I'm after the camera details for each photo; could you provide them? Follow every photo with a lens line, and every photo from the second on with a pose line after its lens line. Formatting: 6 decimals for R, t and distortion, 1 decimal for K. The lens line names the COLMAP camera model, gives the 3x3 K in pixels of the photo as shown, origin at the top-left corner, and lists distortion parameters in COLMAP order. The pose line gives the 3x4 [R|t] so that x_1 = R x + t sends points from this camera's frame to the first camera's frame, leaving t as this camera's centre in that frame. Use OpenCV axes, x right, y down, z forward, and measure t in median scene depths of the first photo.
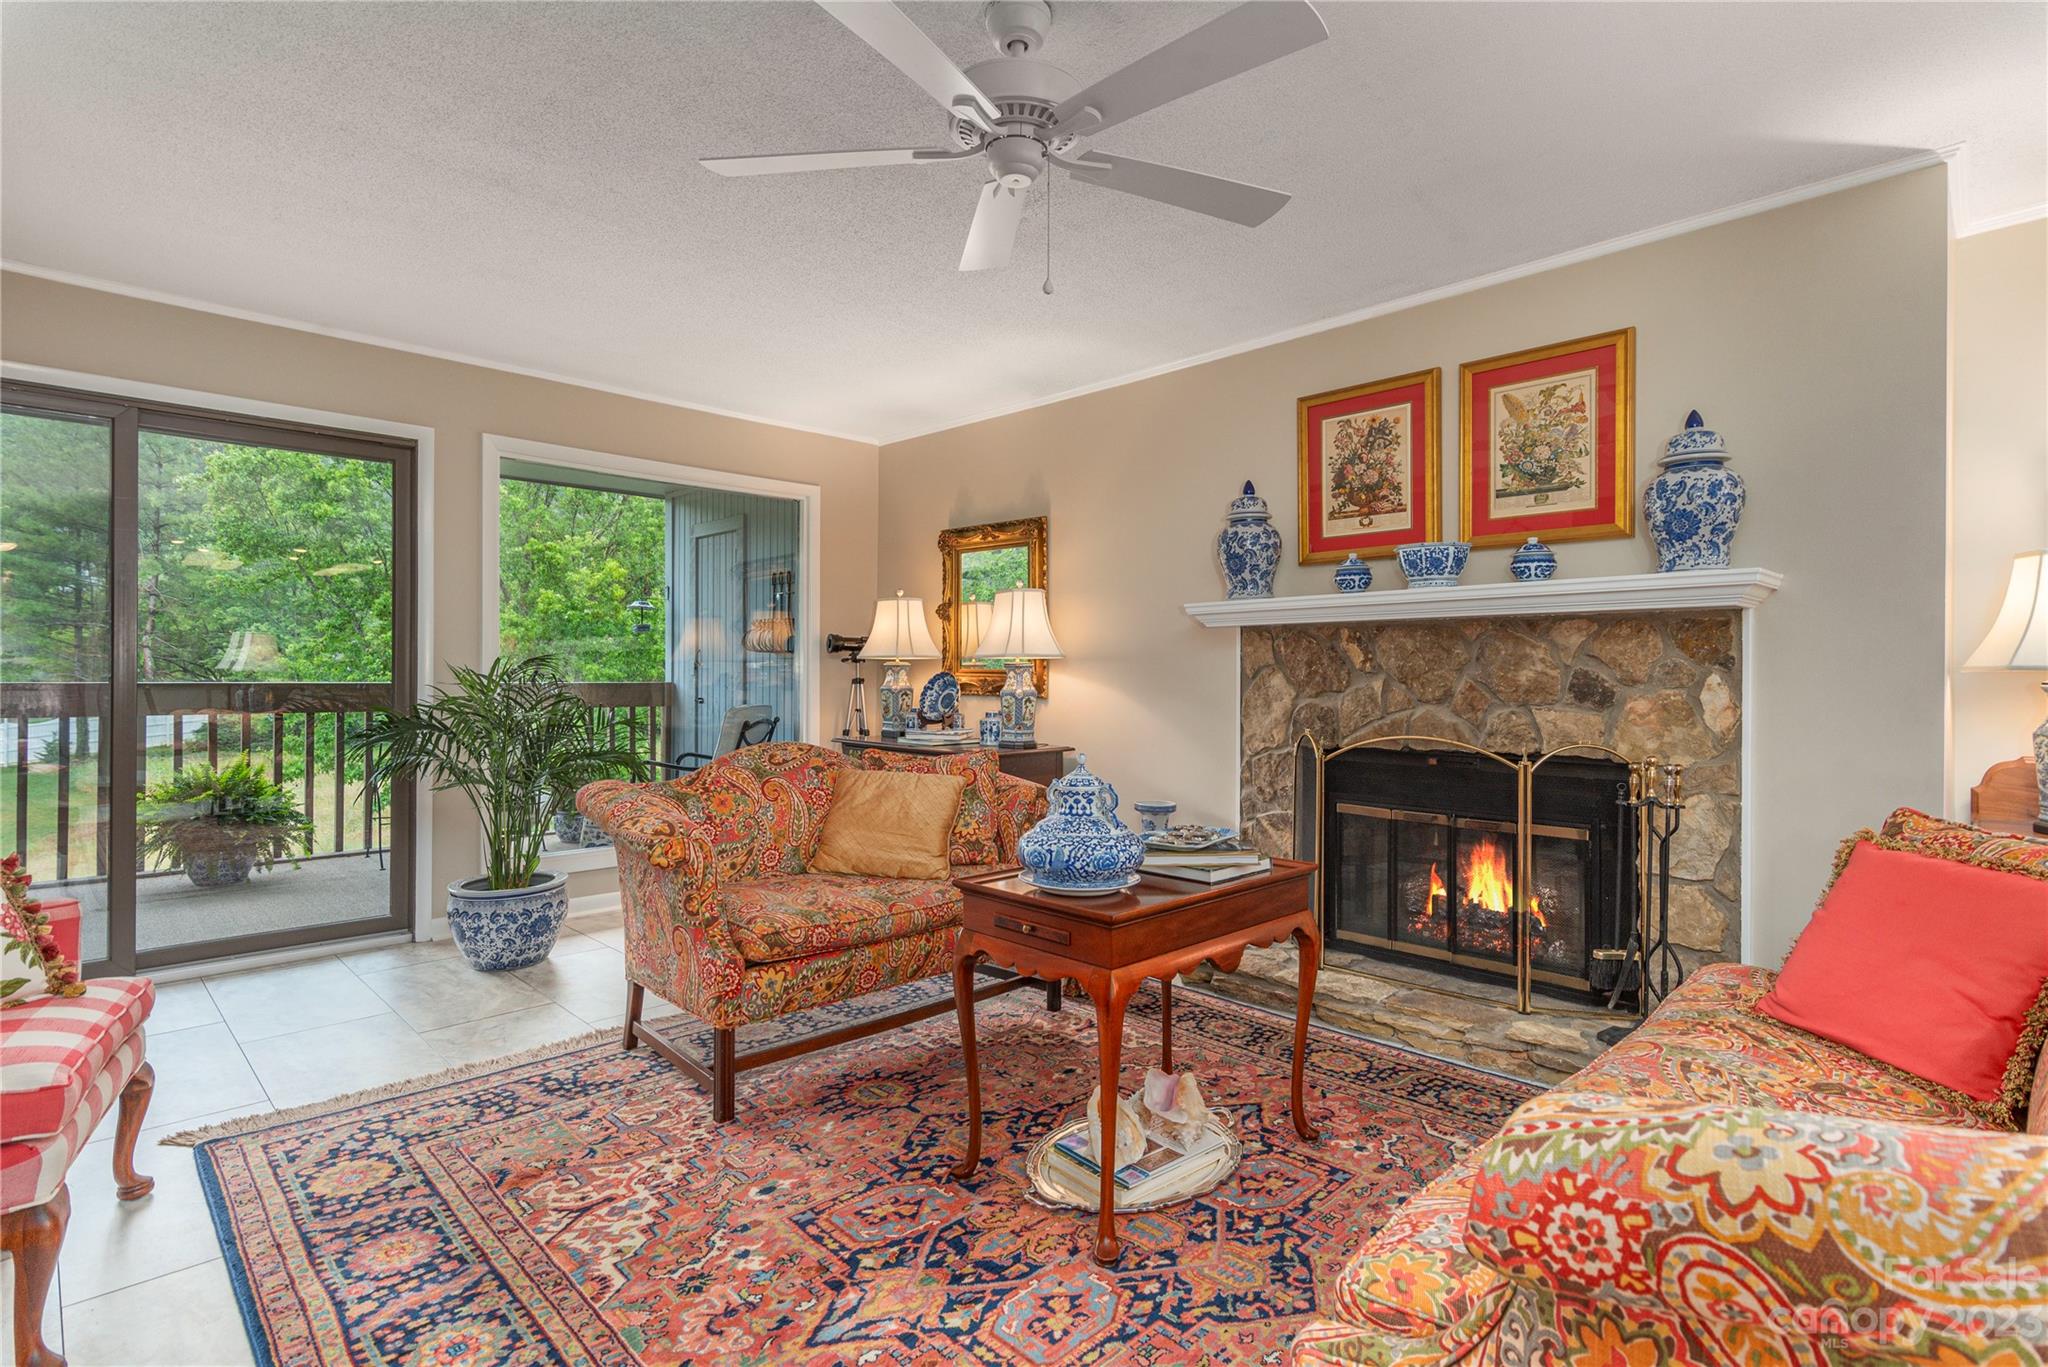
lens RADIAL K [[965.1, 0, 1014.4], [0, 965.1, 675.7], [0, 0, 1]] dist [0.001044, -0.000201]
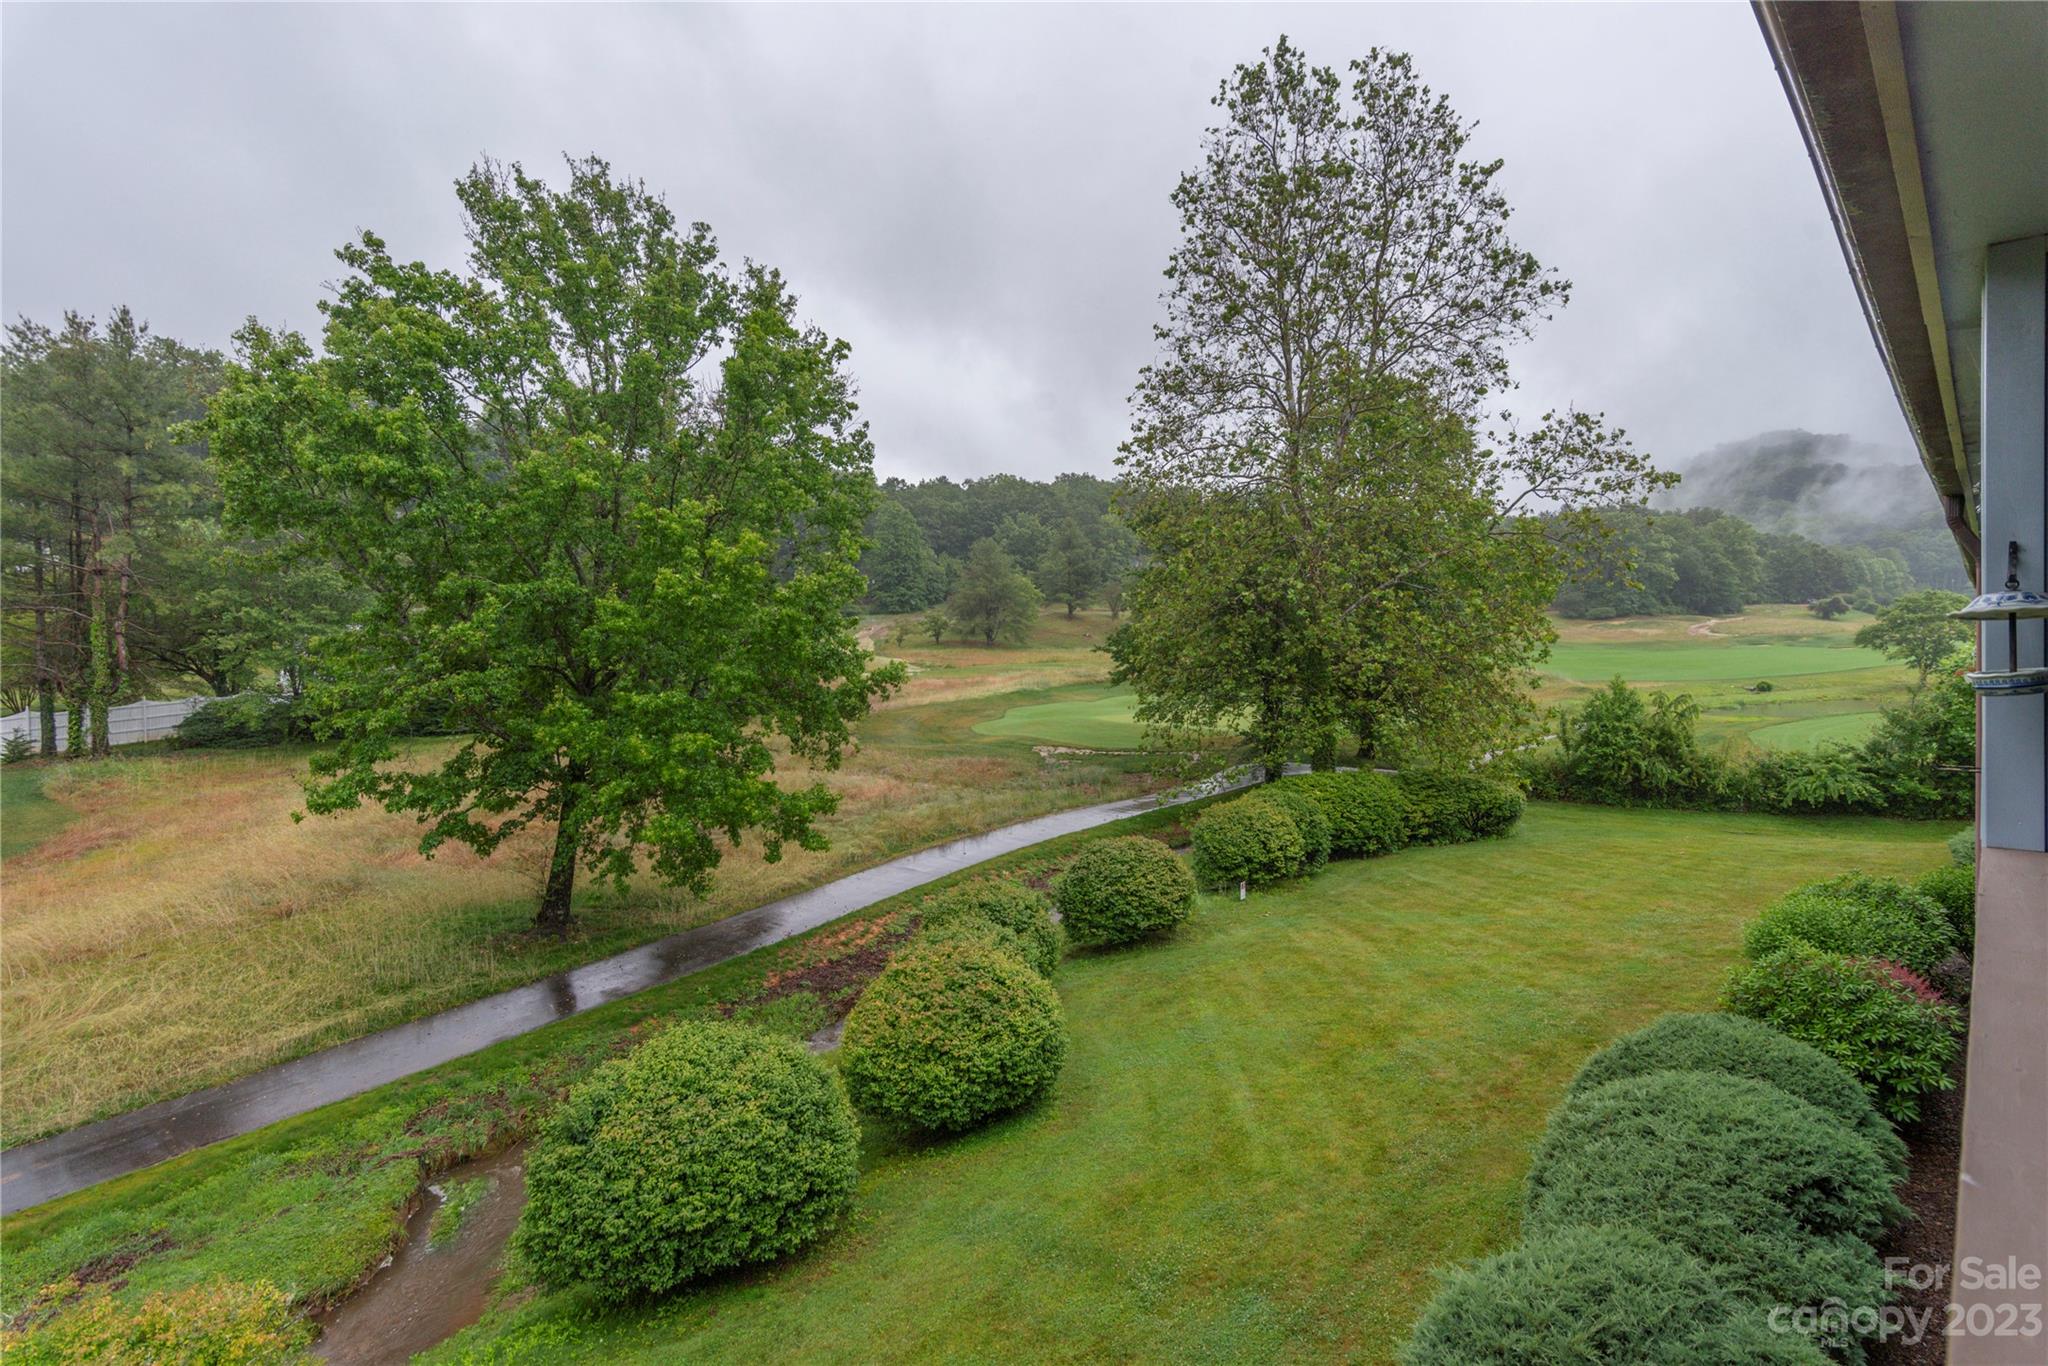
lens RADIAL K [[960.2, 0, 1026.9], [0, 960.2, 678.2], [0, 0, 1]] dist [0.003876, 0.000399]
pose [[0.999632, -0.002693, 0.027002, -0.163747], [0.002094, 0.999752, 0.022160, -0.013252], [-0.027055, -0.022096, 0.999390, 0.166303]]
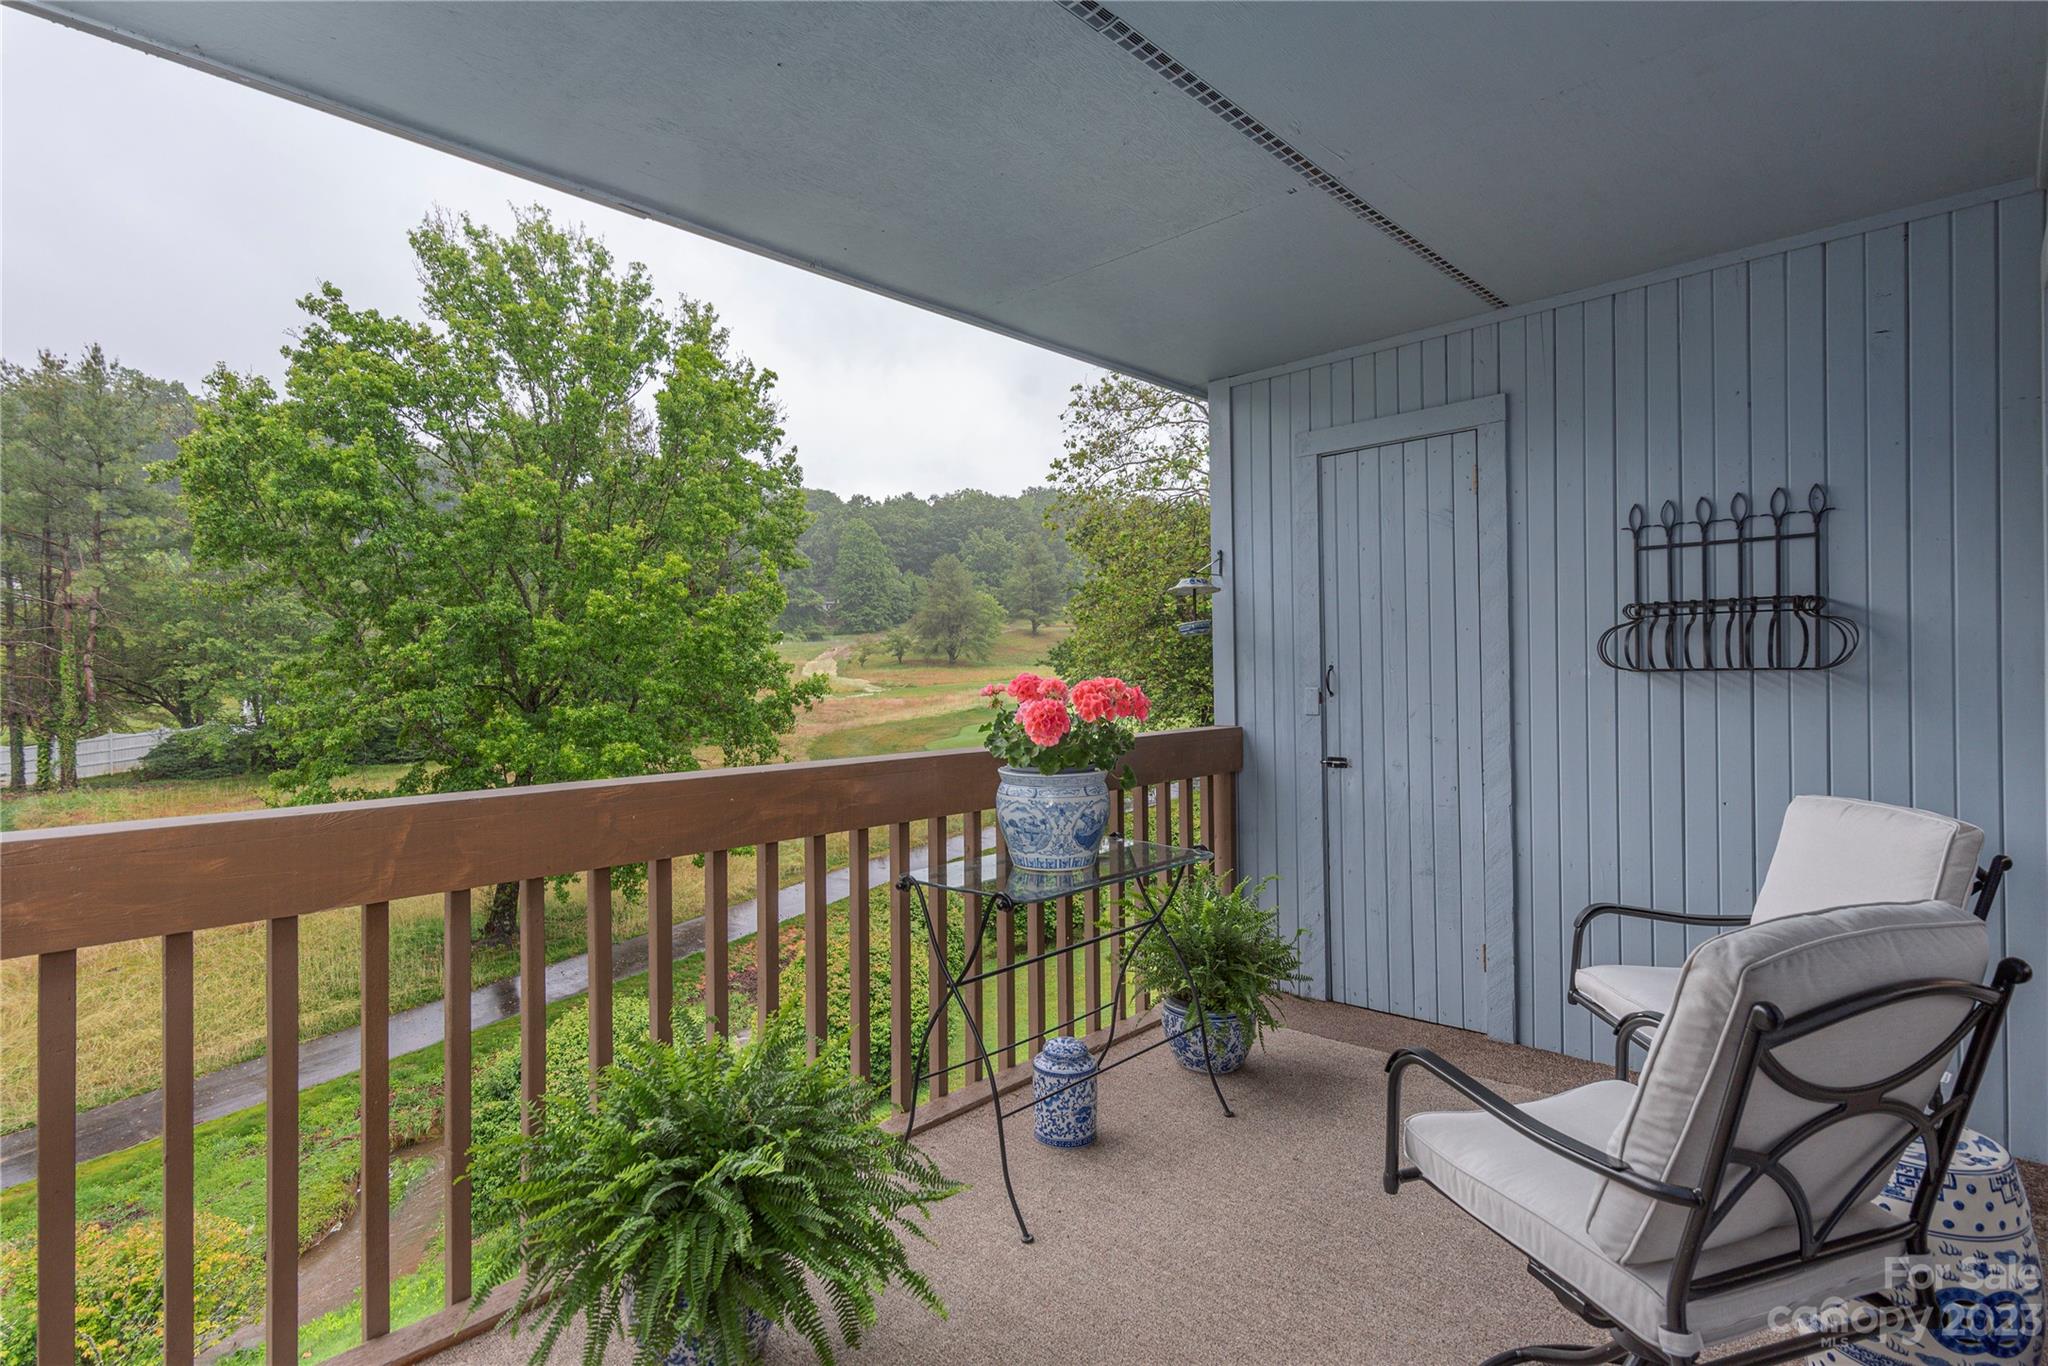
lens RADIAL K [[1020.2, 0, 988.8], [0, 1020.2, 672.5], [0, 0, 1]] dist [0.003259, 0.000501]
pose [[0.999832, -0.018158, -0.002448, -0.111294], [0.018139, 0.999808, -0.007375, -0.003933], [0.002582, 0.007329, 0.999970, 0.093671]]
